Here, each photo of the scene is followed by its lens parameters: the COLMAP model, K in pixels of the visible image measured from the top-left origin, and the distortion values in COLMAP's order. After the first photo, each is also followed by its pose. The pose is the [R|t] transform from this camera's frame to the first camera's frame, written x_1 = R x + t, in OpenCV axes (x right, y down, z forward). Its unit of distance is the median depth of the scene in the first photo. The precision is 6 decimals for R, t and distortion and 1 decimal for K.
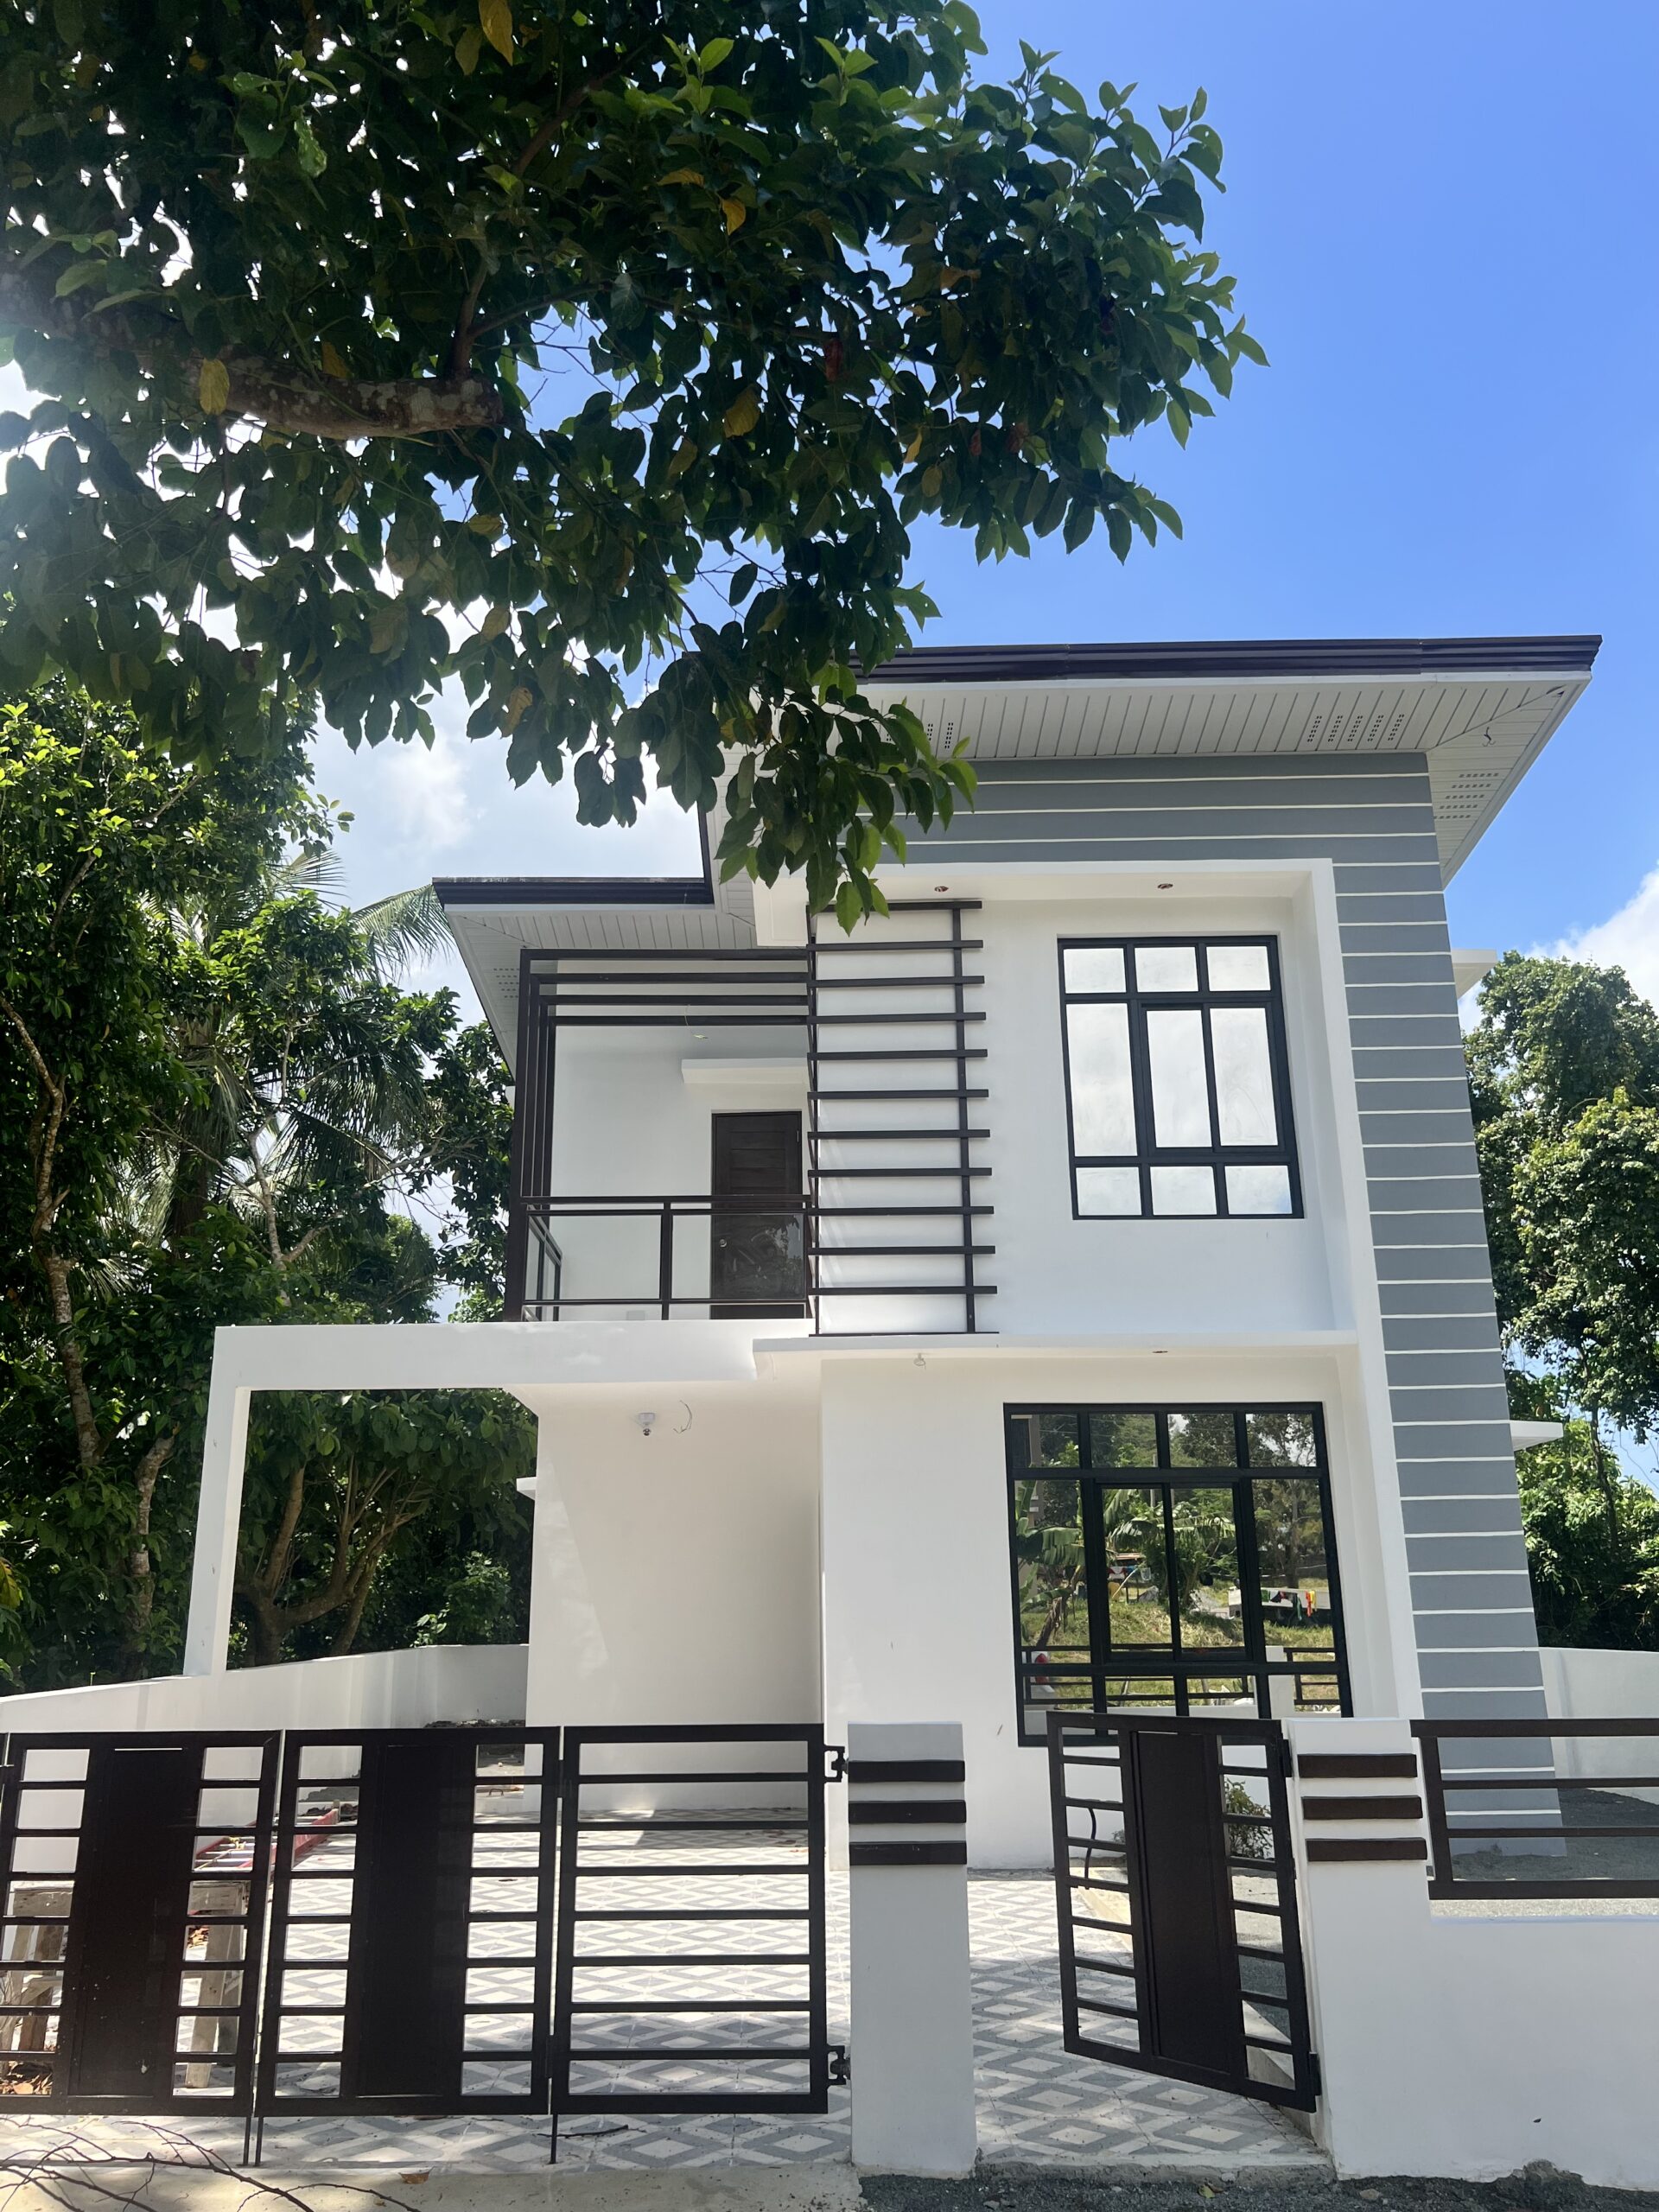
lens RADIAL K [[1681.7, 0, 829.5], [0, 1681.7, 1106.0], [0, 0, 1]] dist [0.035501, -0.000018]
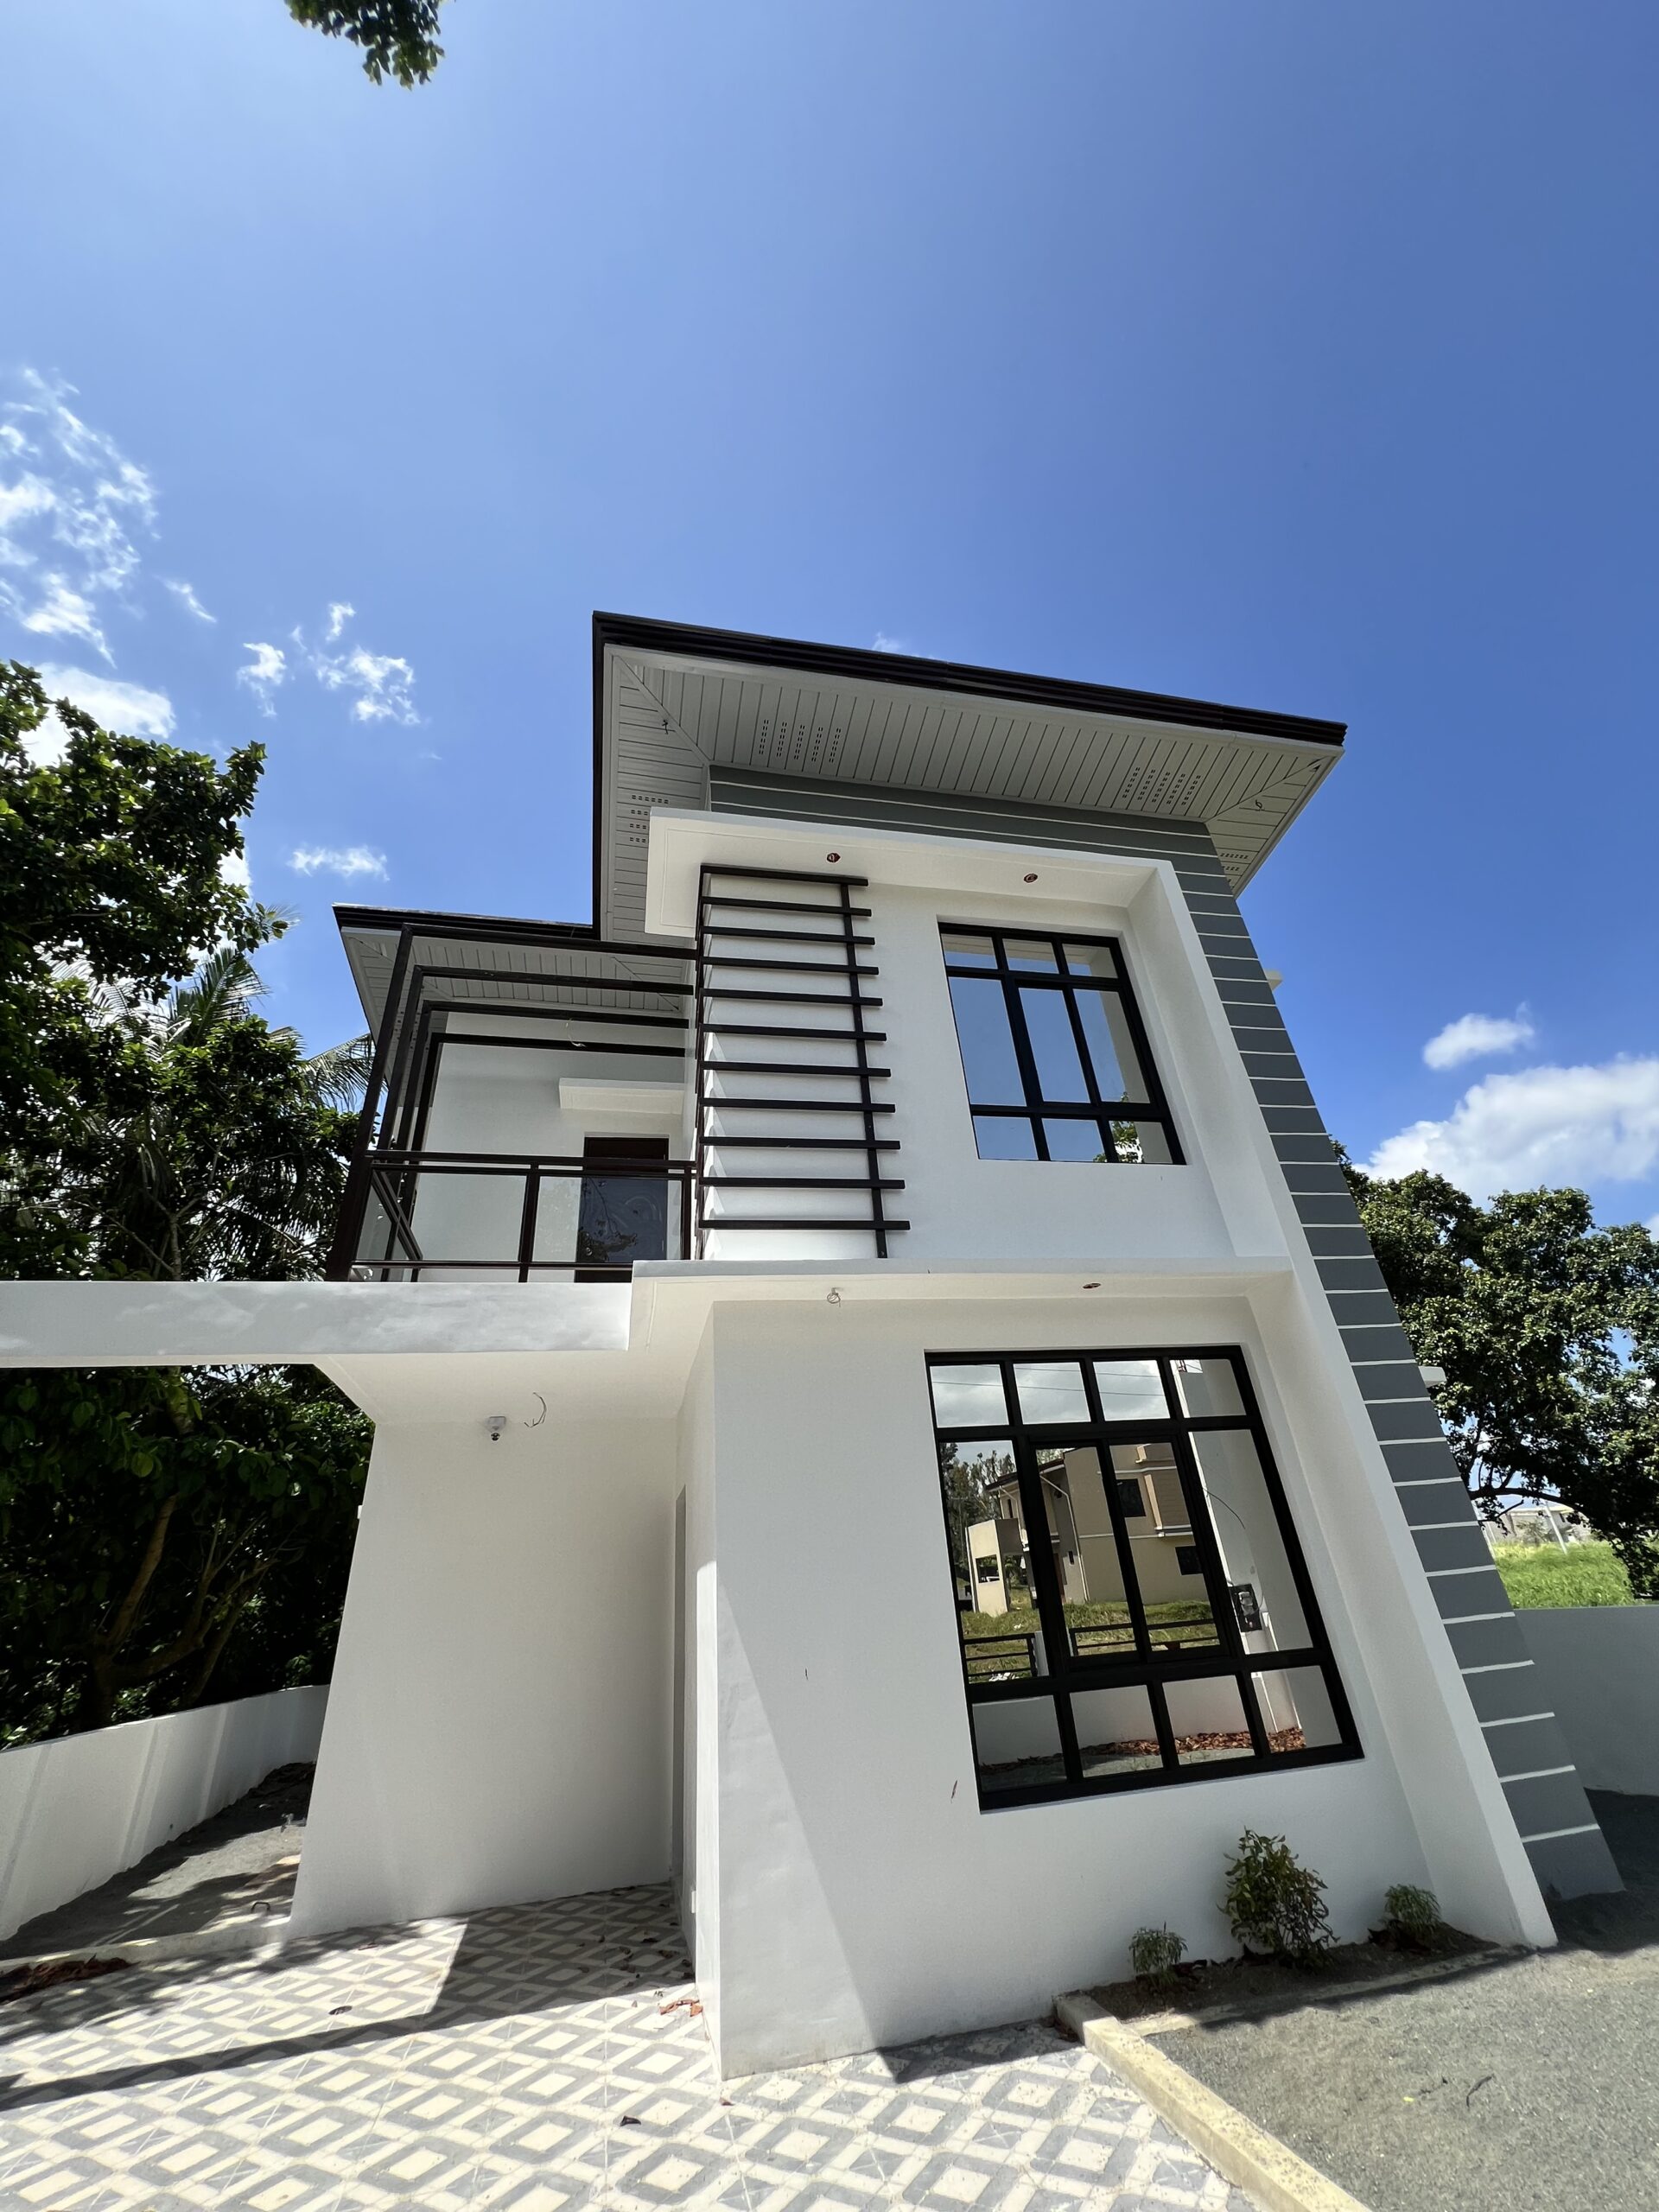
lens RADIAL K [[881.3, 0, 844.4], [0, 881.3, 1106.8], [0, 0, 1]] dist [-0.001156, 0.000129]
pose [[0.975170, 0.046089, 0.216609, -0.037243], [0.004586, 0.973691, -0.227825, 0.143479], [-0.221410, 0.223161, 0.949303, 0.503649]]
